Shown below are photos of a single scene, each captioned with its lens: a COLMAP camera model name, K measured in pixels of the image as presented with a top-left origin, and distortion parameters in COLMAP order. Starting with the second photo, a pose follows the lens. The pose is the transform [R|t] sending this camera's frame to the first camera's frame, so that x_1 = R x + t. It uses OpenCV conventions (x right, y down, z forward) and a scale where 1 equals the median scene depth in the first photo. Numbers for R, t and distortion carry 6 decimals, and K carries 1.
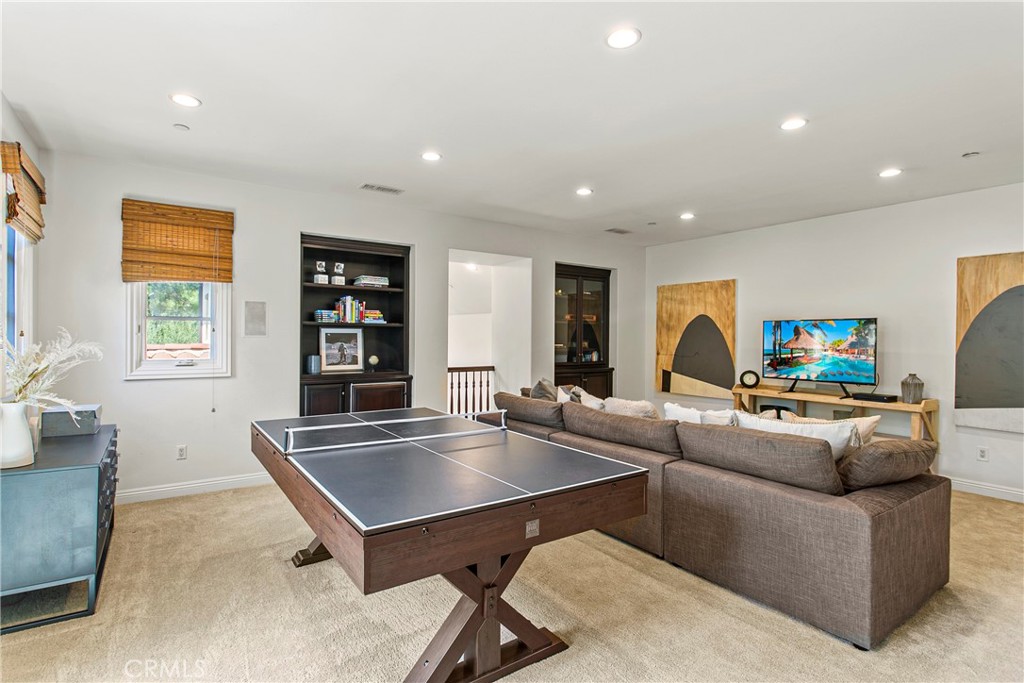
lens RADIAL K [[523.0, 0, 507.8], [0, 523.0, 342.4], [0, 0, 1]] dist [0.001431, 0.000453]
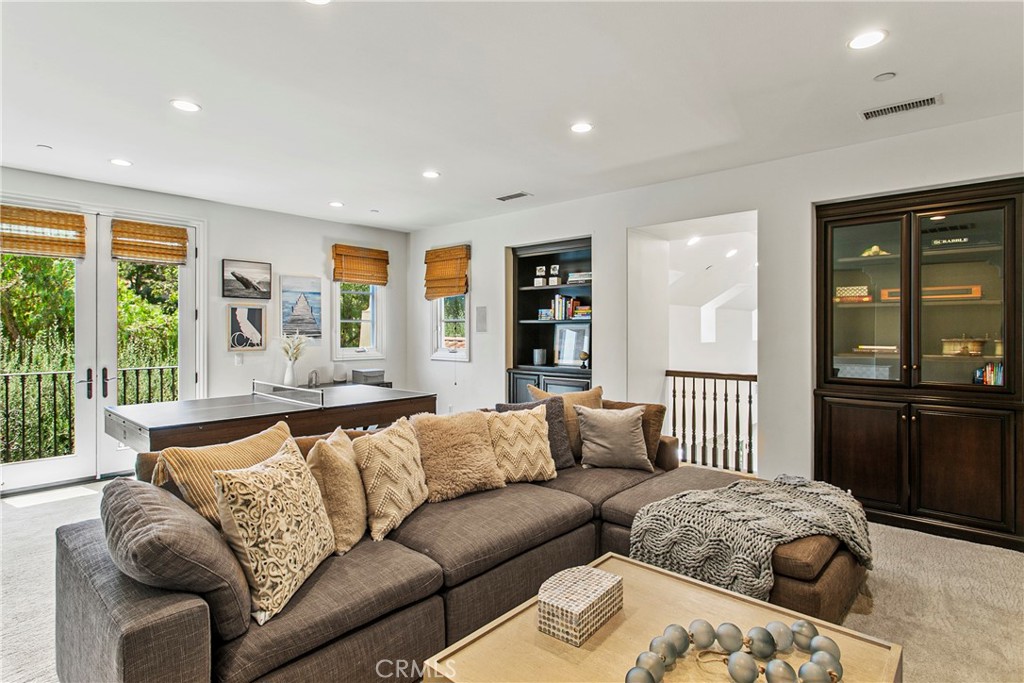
lens RADIAL K [[523.0, 0, 507.6], [0, 523.0, 334.1], [0, 0, 1]] dist [0.001431, 0.000453]
pose [[0.224149, -0.002719, -0.974551, 0.720223], [-0.009802, 0.999939, -0.005044, -0.001860], [0.974506, 0.010683, 0.224109, 0.664348]]
